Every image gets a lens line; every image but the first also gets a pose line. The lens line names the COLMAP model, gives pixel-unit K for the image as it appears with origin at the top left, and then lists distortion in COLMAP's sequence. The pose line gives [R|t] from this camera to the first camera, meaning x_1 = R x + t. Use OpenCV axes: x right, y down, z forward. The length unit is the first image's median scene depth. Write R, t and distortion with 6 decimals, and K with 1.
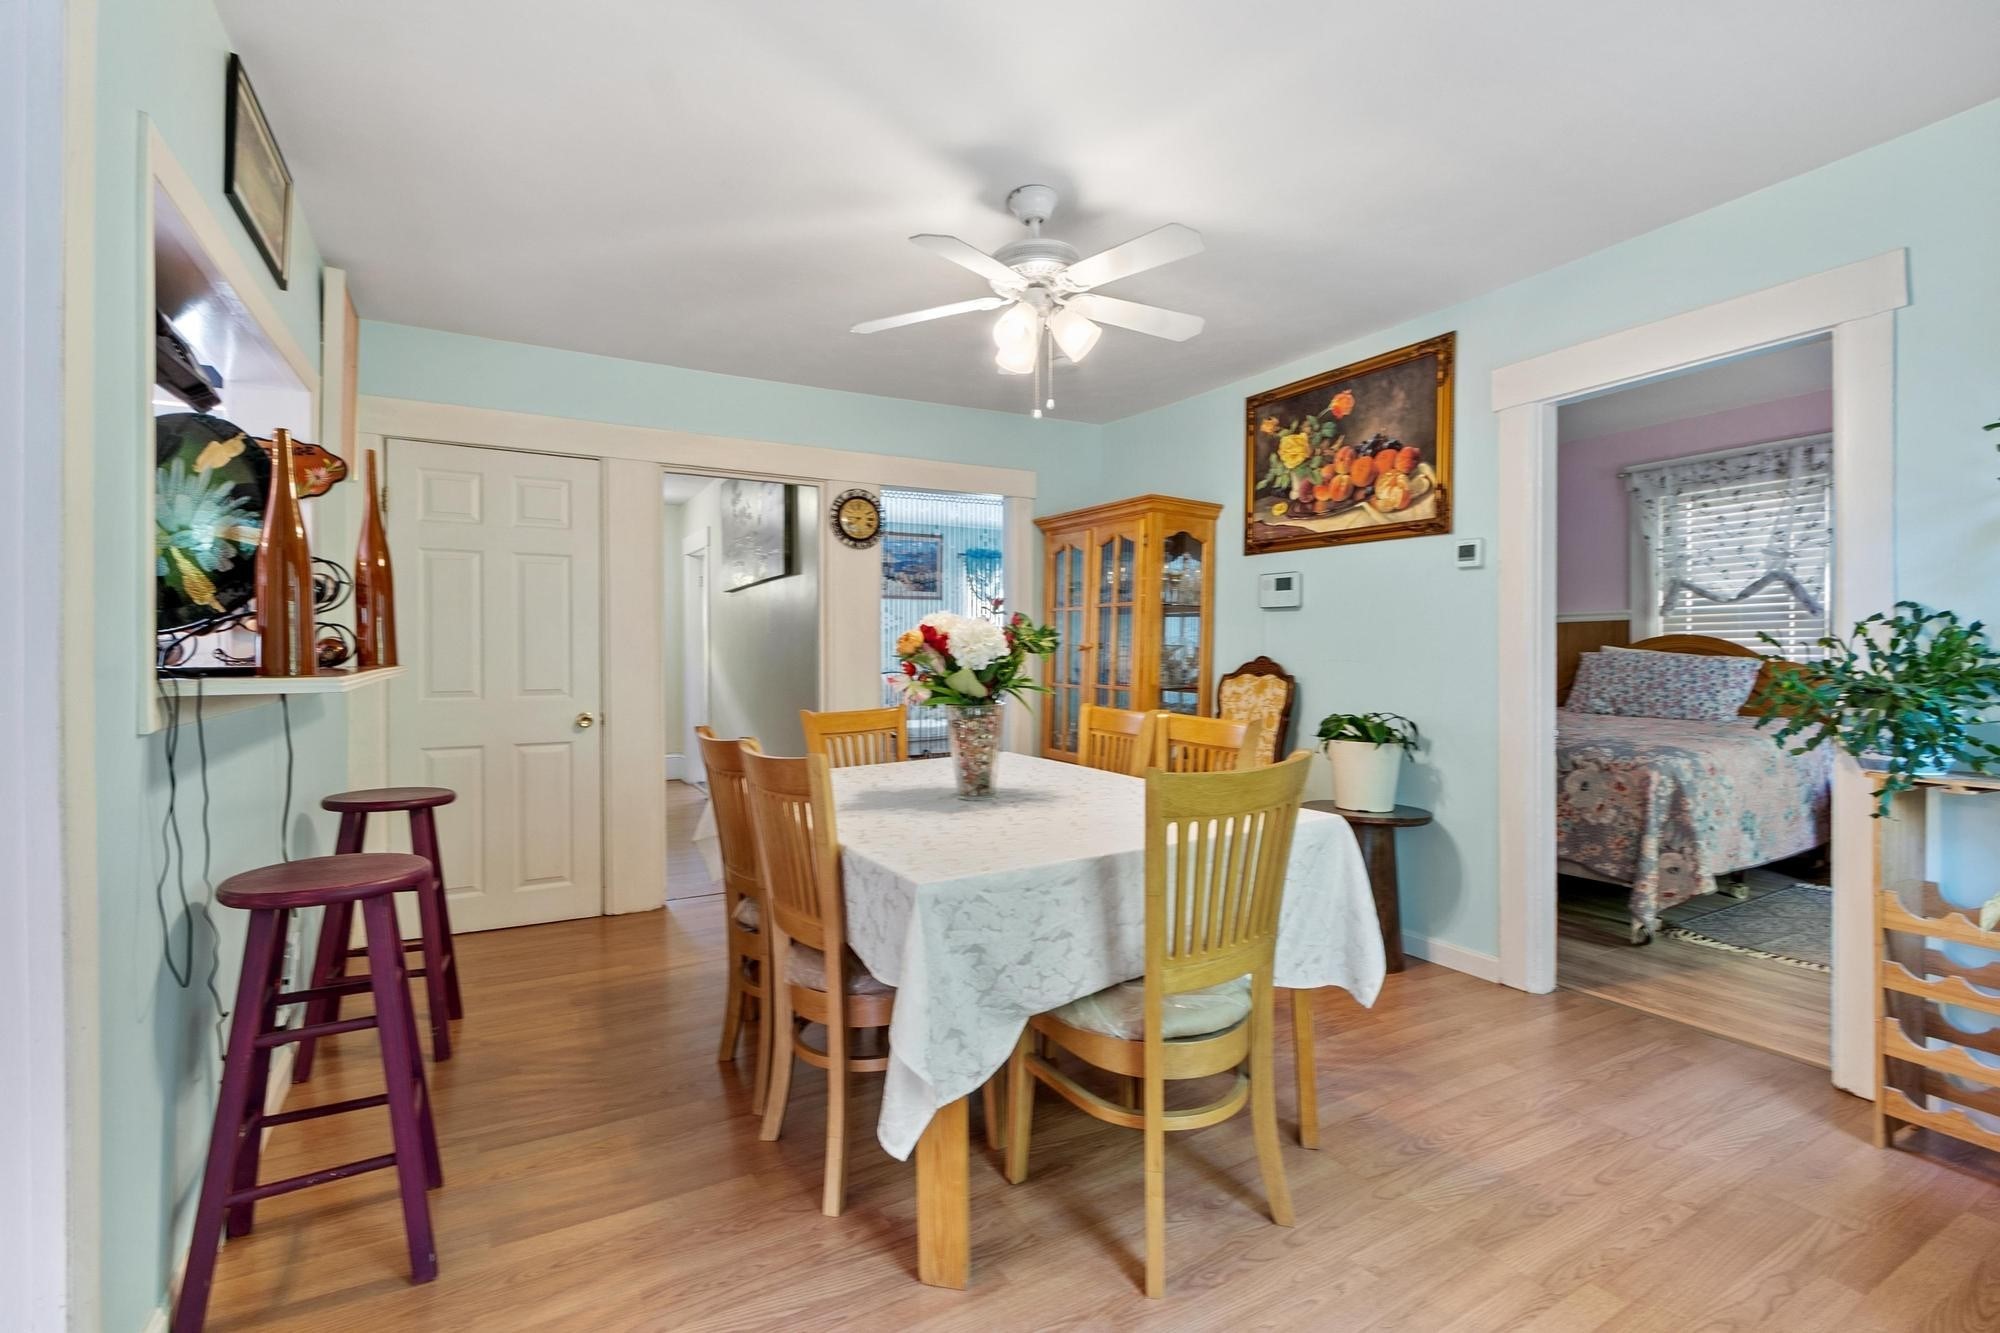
lens RADIAL K [[886.4, 0, 991.4], [0, 886.4, 653.6], [0, 0, 1]] dist [-0.001115, 0.000157]
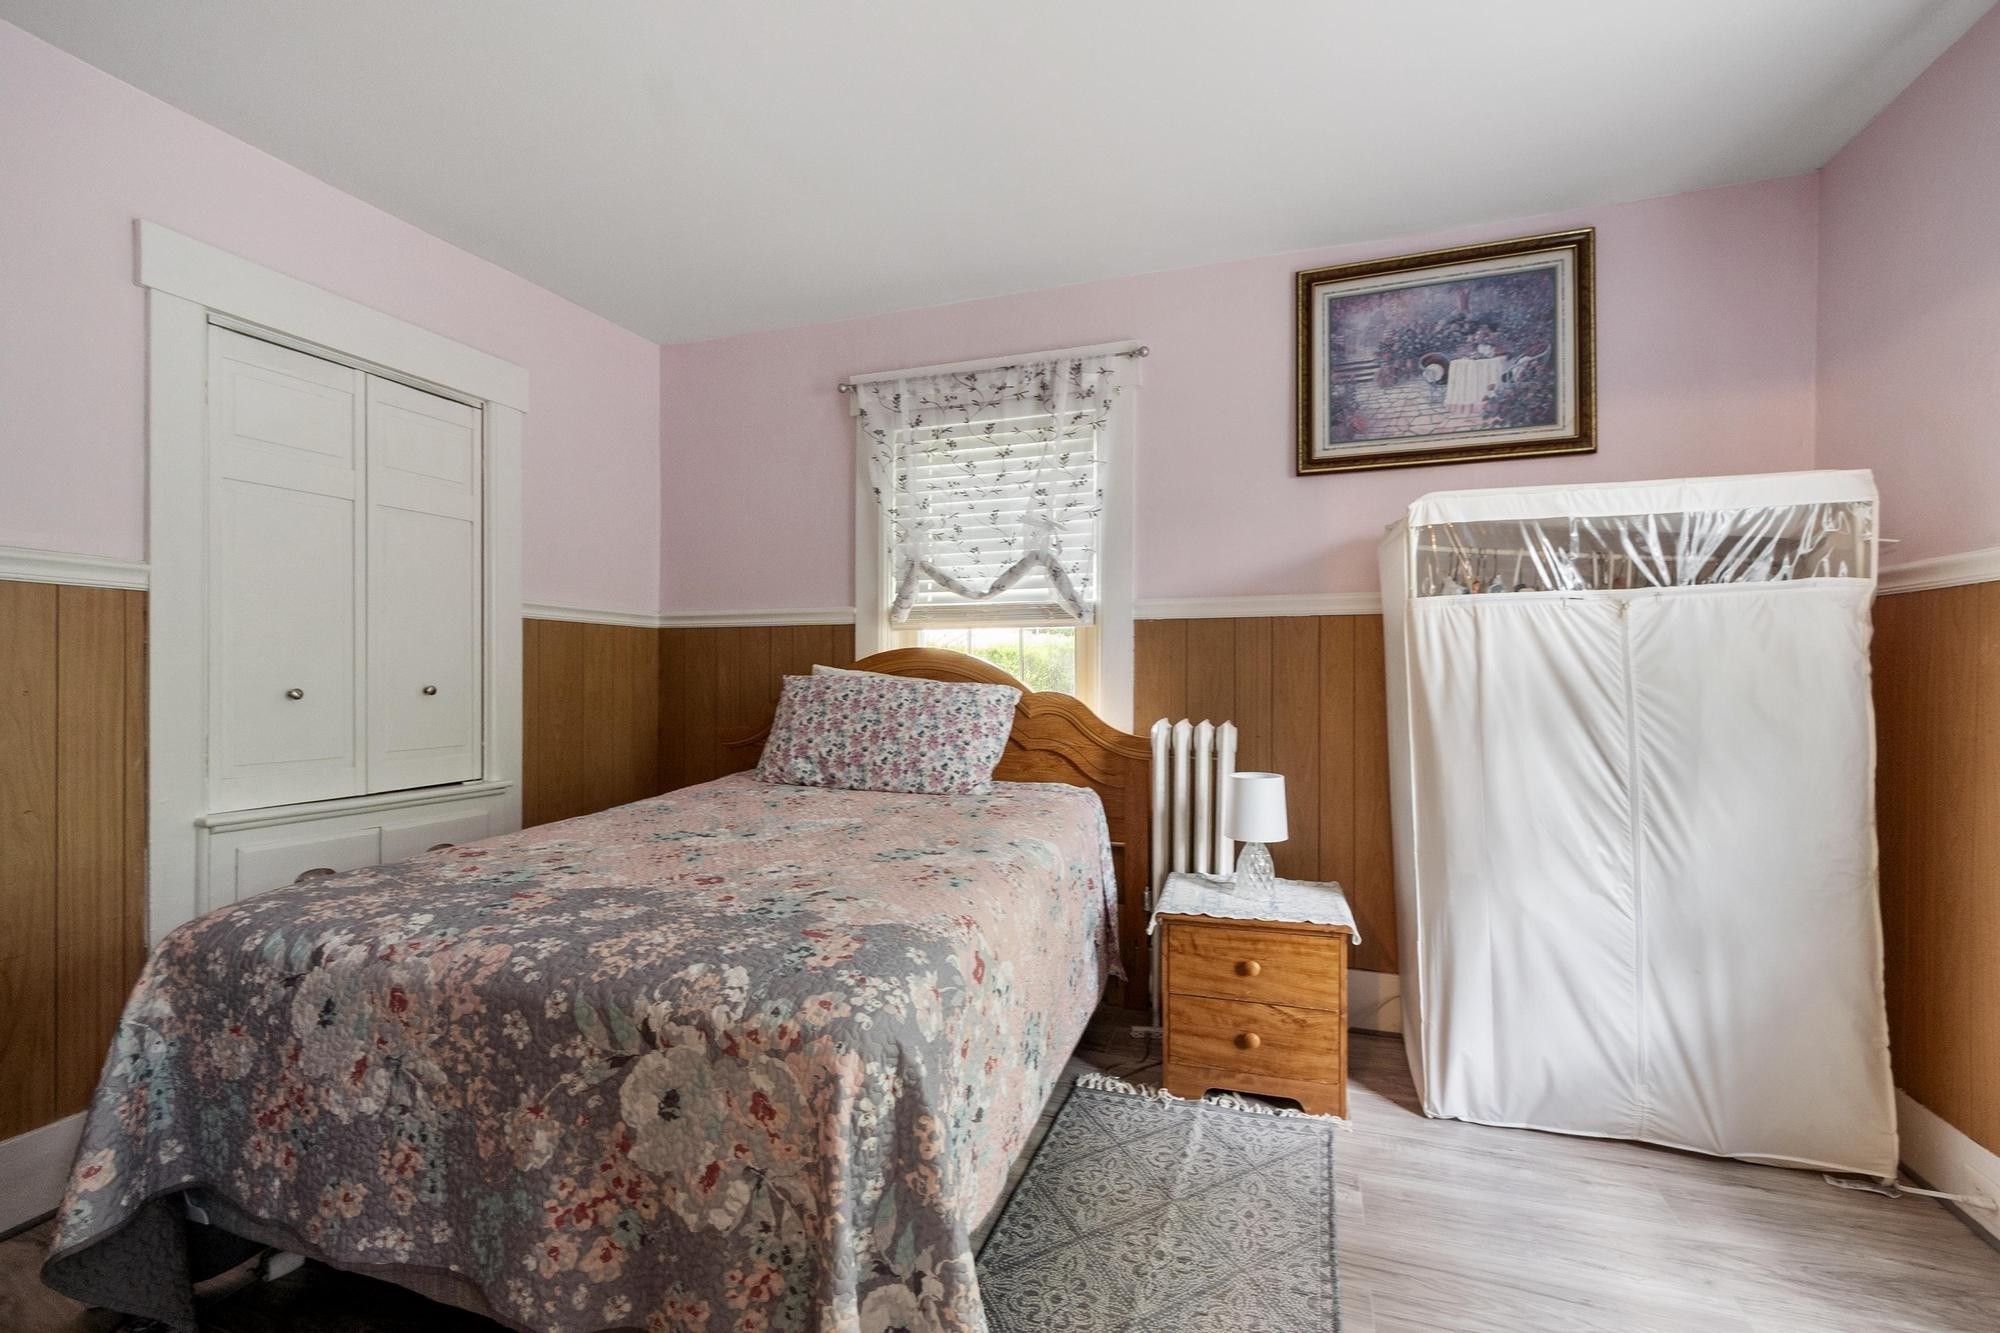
lens RADIAL K [[886.4, 0, 991.4], [0, 886.4, 653.6], [0, 0, 1]] dist [-0.001115, 0.000157]
pose [[0.735303, 0.023204, 0.677341, 0.424585], [-0.006124, 0.999600, -0.027595, -0.000936], [-0.677711, 0.016142, 0.735151, 0.546370]]
